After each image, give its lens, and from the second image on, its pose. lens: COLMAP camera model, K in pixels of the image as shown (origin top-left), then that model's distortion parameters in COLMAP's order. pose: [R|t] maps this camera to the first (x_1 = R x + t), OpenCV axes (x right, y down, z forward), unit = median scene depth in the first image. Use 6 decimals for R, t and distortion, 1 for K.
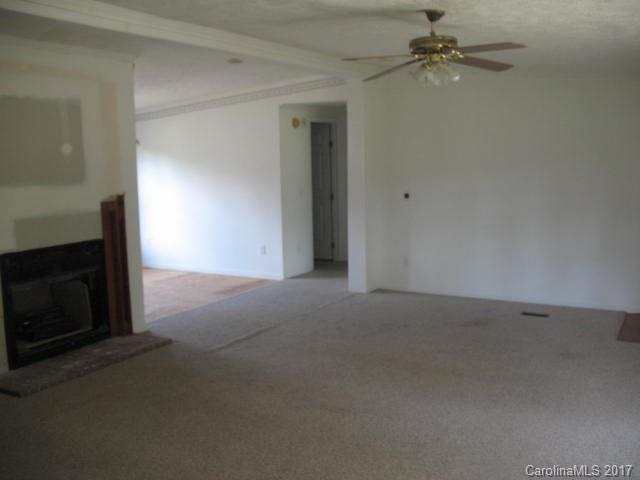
lens RADIAL K [[647.8, 0, 319.9], [0, 647.8, 239.6], [0, 0, 1]] dist [-0.140414, 0.000000]
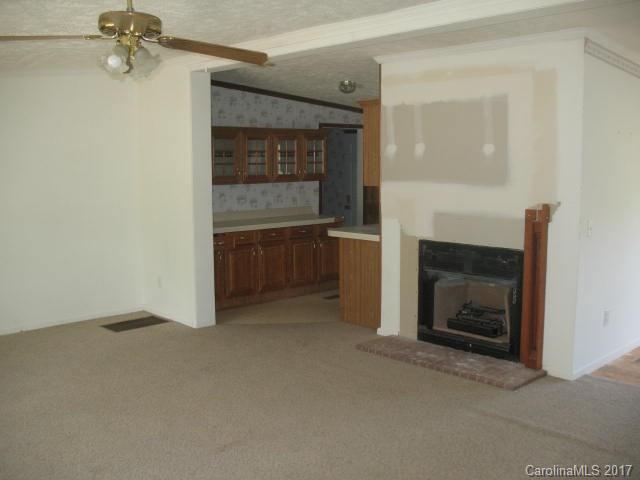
lens RADIAL K [[647.8, 0, 317.7], [0, 647.8, 238.3], [0, 0, 1]] dist [-0.140414, 0.000000]
pose [[-0.292115, 0.135597, -0.946722, 0.611793], [-0.108653, 0.978784, 0.173714, -0.148954], [0.950191, 0.153609, -0.271185, 1.020845]]
